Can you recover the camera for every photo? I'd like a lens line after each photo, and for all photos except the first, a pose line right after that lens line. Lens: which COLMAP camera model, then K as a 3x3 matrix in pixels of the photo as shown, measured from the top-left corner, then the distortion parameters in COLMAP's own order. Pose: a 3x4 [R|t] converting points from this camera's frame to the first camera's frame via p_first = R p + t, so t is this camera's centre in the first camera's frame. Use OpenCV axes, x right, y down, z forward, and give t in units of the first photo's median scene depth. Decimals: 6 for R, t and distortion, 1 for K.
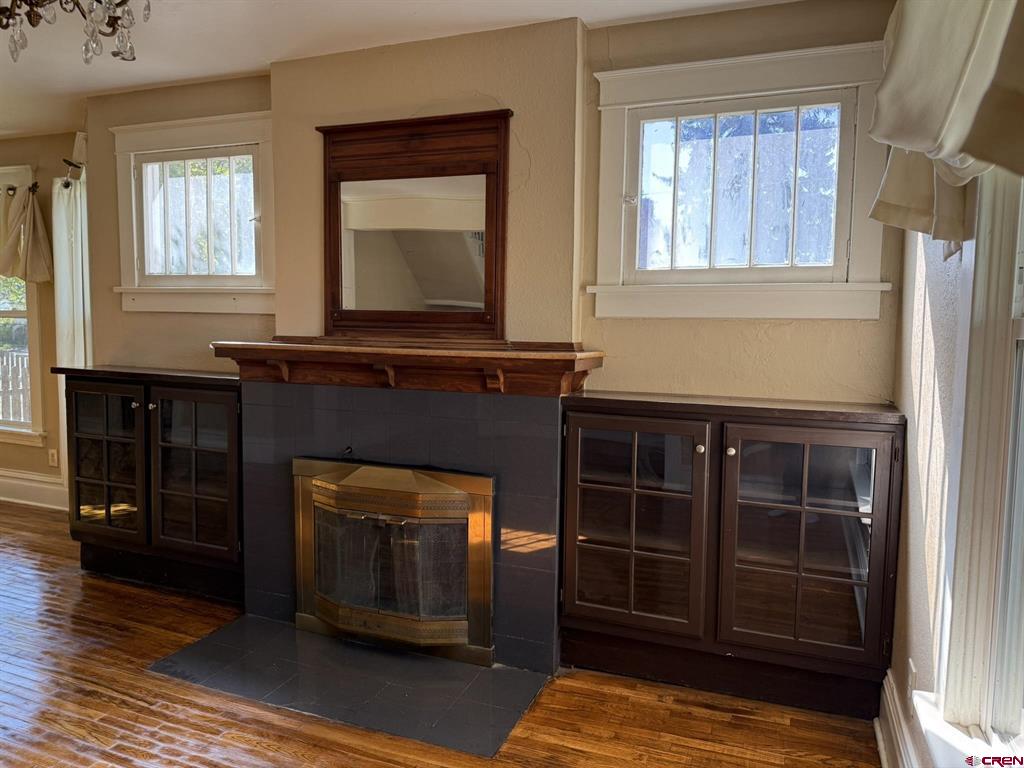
lens RADIAL K [[727.1, 0, 512.0], [0, 727.1, 384.0], [0, 0, 1]] dist [0.054475, -0.078798]
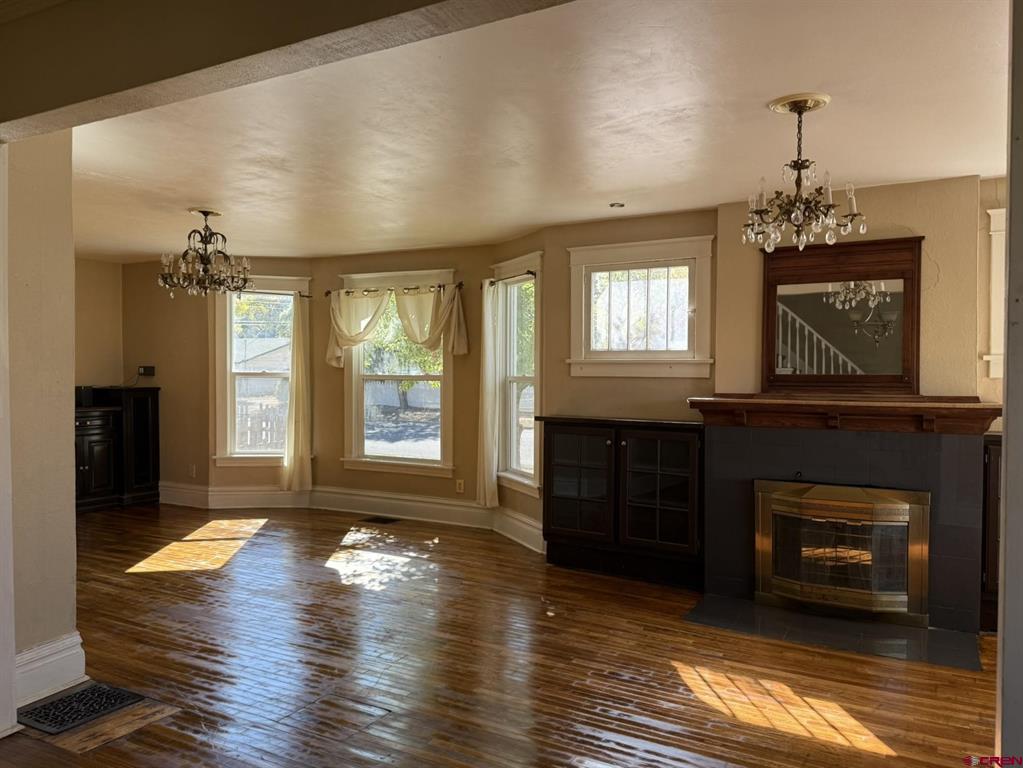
lens RADIAL K [[726.4, 0, 511.5], [0, 726.4, 384.0], [0, 0, 1]] dist [0.054475, -0.078798]
pose [[0.992534, -0.012135, -0.121364, -0.564344], [0.003729, 0.997592, -0.069250, 0.012484], [0.121912, 0.068280, 0.990190, -0.452927]]
